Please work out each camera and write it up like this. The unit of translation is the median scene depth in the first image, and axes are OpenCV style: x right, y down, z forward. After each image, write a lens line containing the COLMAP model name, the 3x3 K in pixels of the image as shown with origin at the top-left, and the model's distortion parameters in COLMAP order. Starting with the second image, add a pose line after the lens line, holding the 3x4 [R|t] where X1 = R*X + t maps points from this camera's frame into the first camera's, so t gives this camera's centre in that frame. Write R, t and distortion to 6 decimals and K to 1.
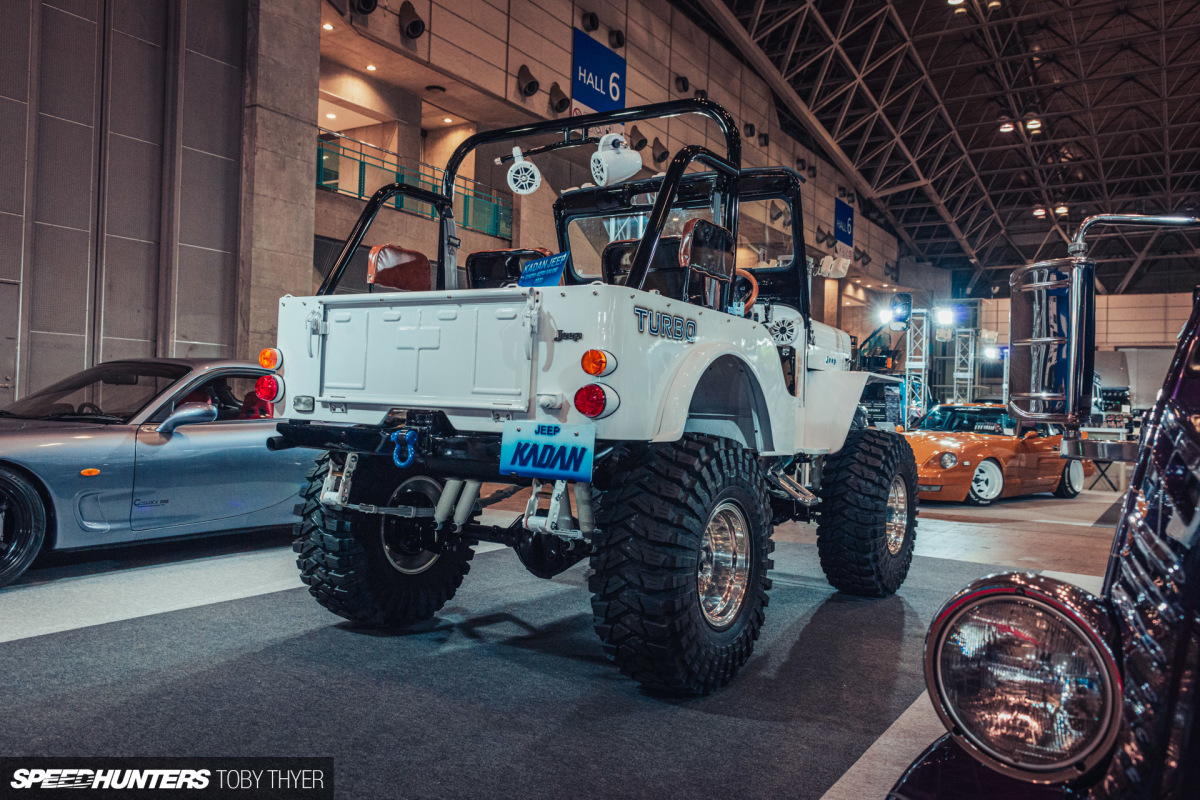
lens RADIAL K [[931.0, 0, 600.0], [0, 931.0, 400.0], [0, 0, 1]] dist [0.014222, -0.013400]
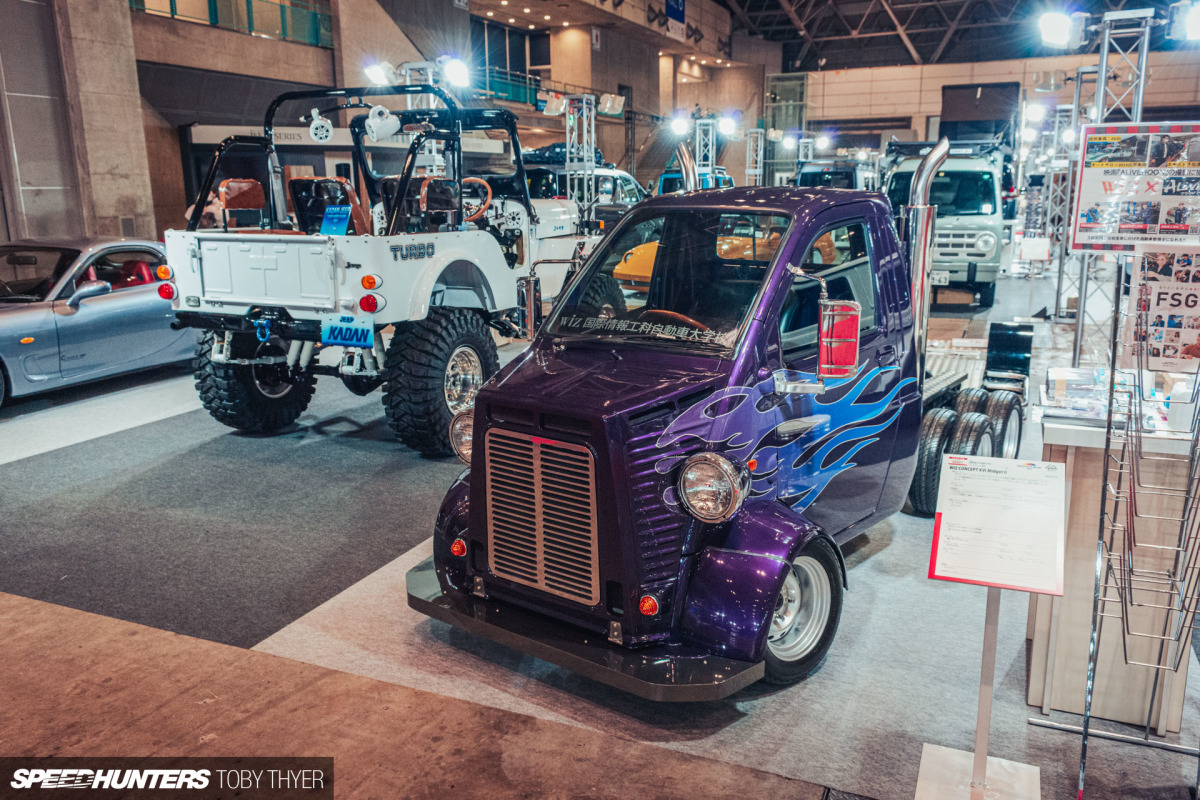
lens RADIAL K [[931.0, 0, 600.0], [0, 931.0, 400.0], [0, 0, 1]] dist [0.014222, -0.013400]
pose [[0.987464, -0.076572, 0.138029, 0.124558], [0.041894, 0.970232, 0.238526, -0.169801], [-0.152185, -0.229753, 0.961277, -0.621687]]
